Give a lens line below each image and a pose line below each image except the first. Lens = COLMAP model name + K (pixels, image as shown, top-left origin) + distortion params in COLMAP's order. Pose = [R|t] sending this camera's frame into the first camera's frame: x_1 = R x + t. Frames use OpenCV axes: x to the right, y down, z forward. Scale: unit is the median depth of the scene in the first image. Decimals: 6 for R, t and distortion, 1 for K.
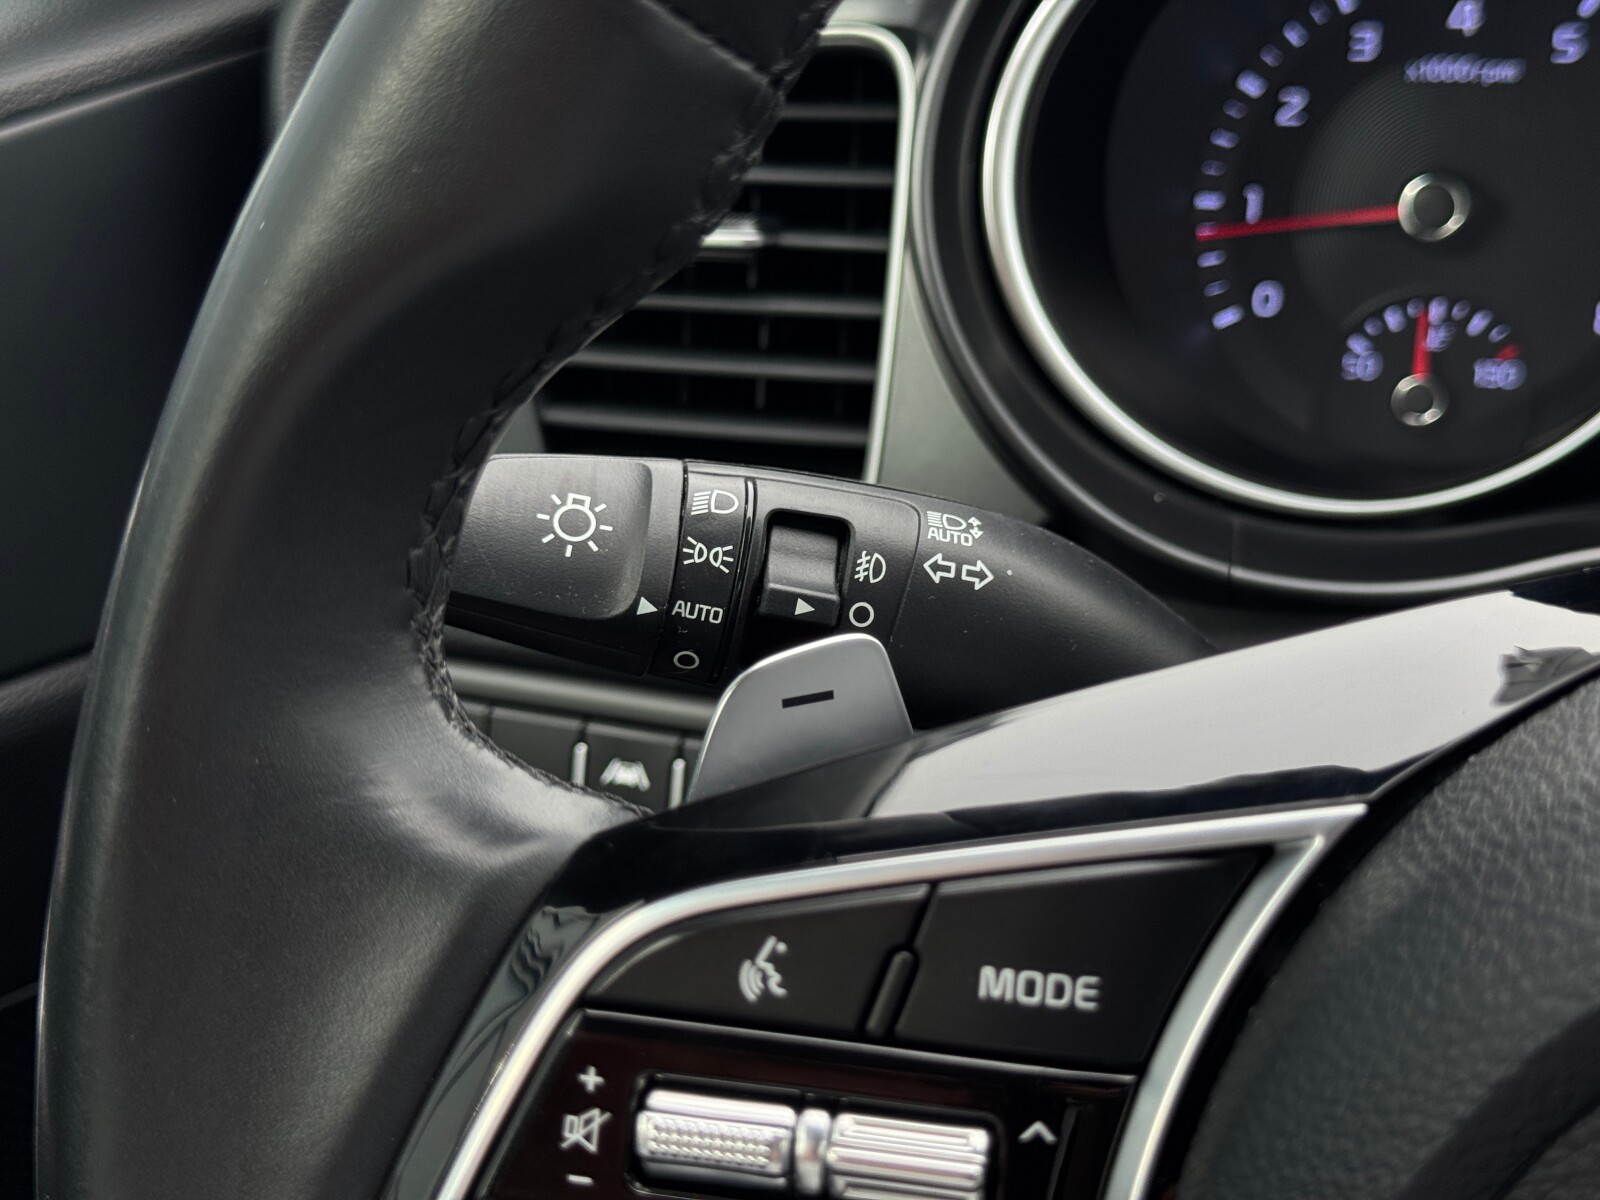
lens RADIAL K [[2345.3, 0, 800.0], [0, 2345.3, 600.0], [0, 0, 1]] dist [0.135027, -0.199052]
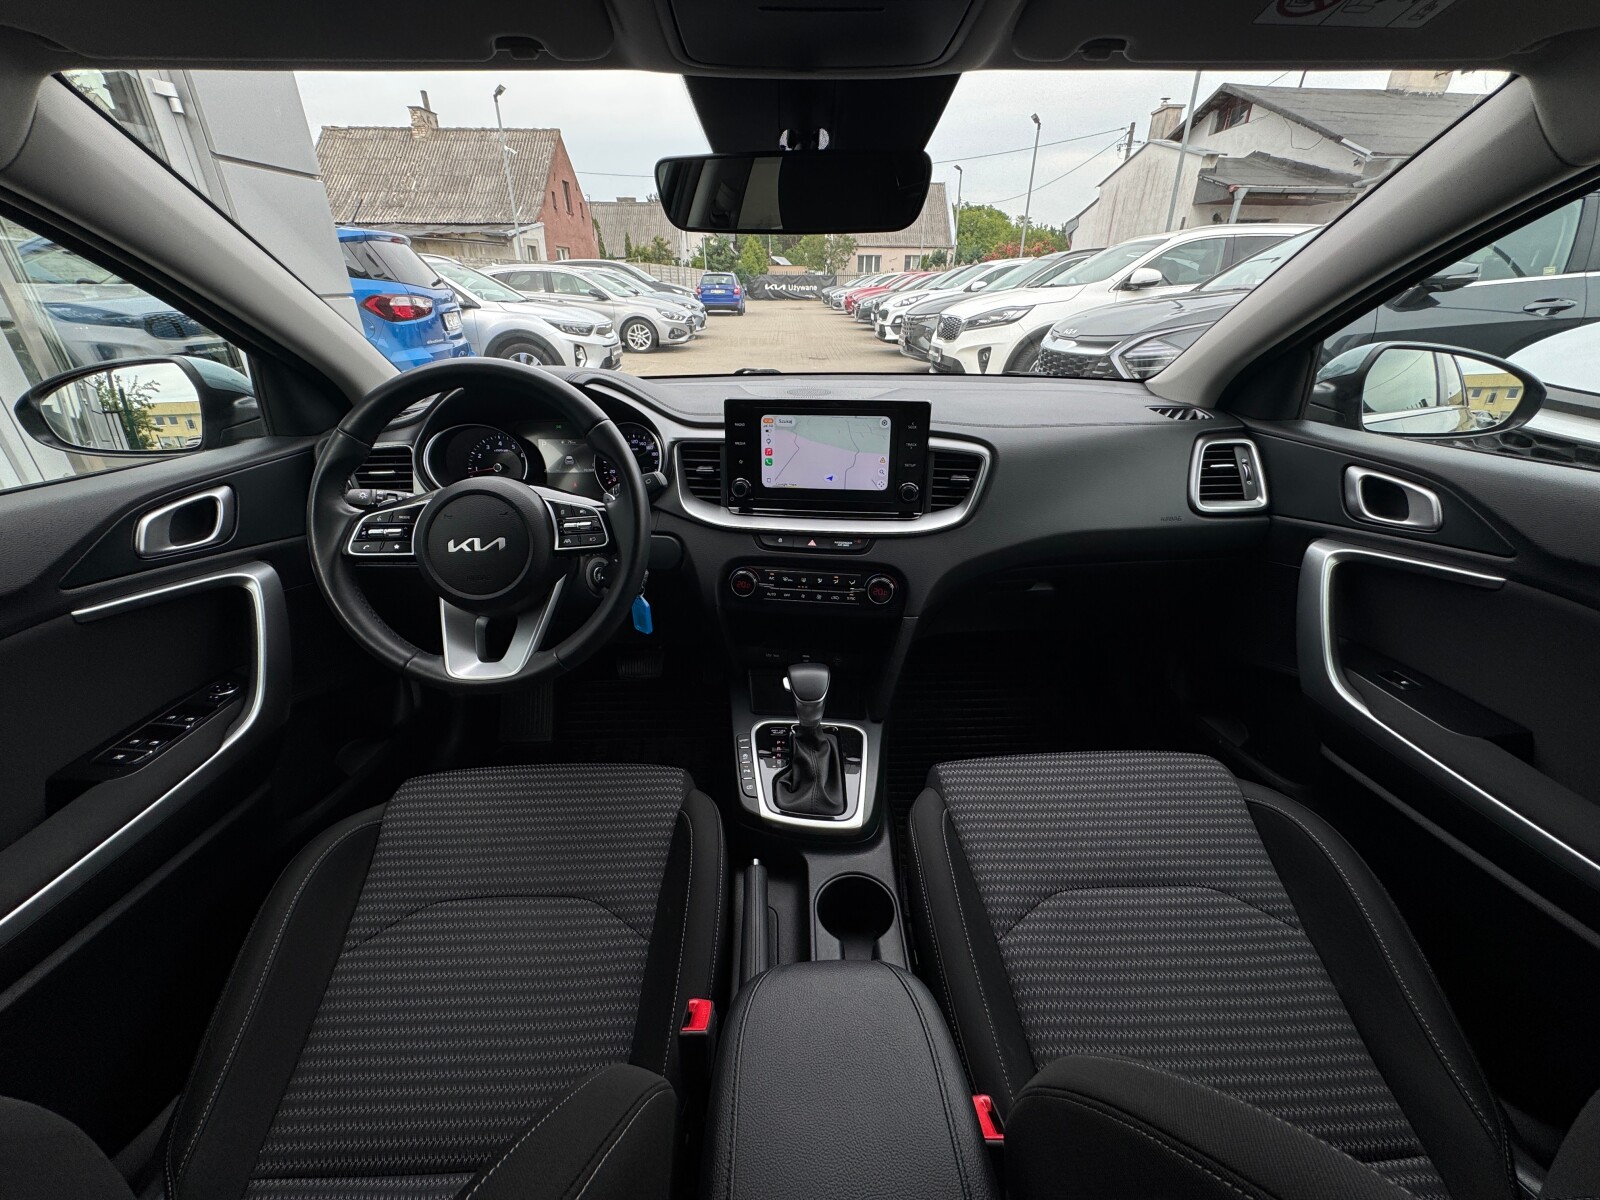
lens RADIAL K [[635.7, 0, 798.9], [0, 635.7, 600.1], [0, 0, 1]] dist [-0.003689, -0.000413]
pose [[0.900953, -0.118367, 0.417460, 0.320498], [0.123916, 0.992195, 0.013895, 0.491983], [-0.415847, 0.039211, 0.908589, -1.762498]]
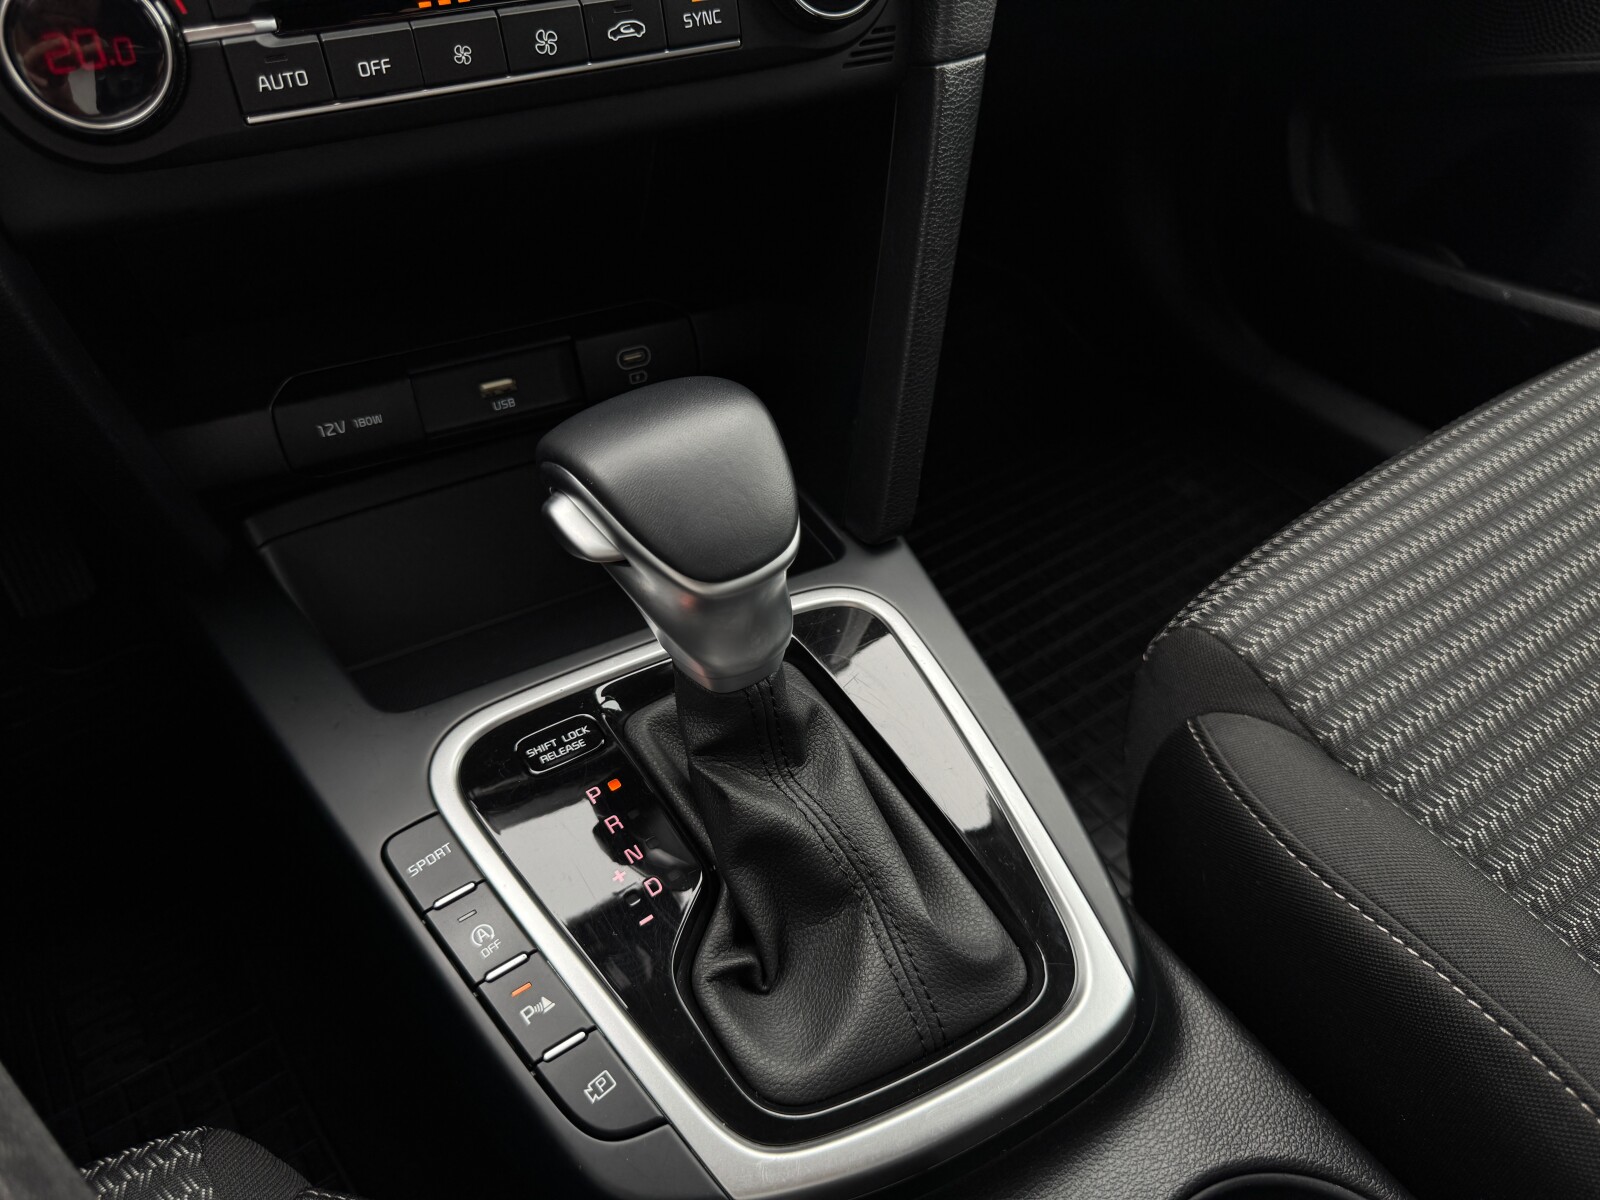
lens RADIAL K [[1169.3, 0, 800.0], [0, 1169.3, 600.0], [0, 0, 1]] dist [0.069950, -0.119661]
pose [[0.519095, -0.517675, 0.680113, 0.735834], [0.326921, 0.855465, 0.401624, 0.590875], [-0.789724, 0.013862, 0.613306, -0.151869]]
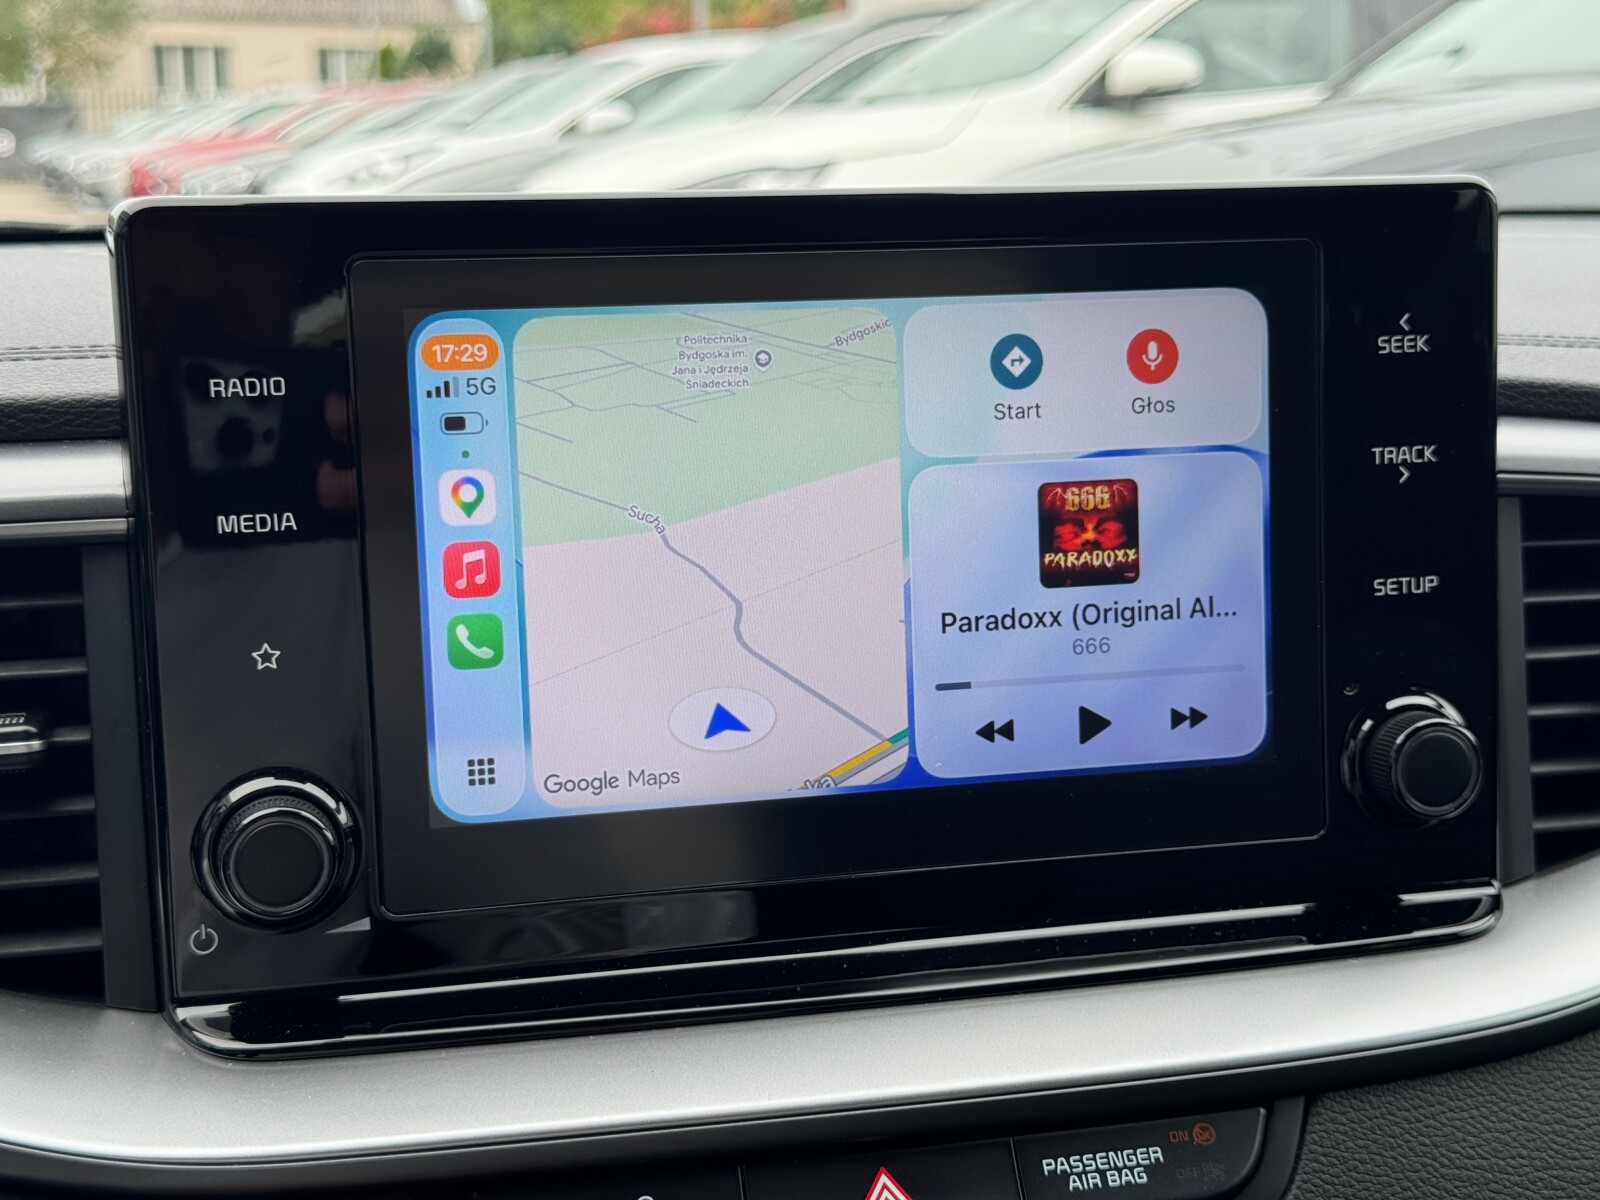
lens RADIAL K [[2281.1, 0, 792.1], [0, 2281.1, 598.7], [0, 0, 1]] dist [0.164847, -0.452592]
pose [[0.702980, -0.064312, 0.708296, 0.568956], [0.266839, 0.947000, -0.178850, 0.210195], [-0.659254, 0.314729, 0.682883, -0.391582]]
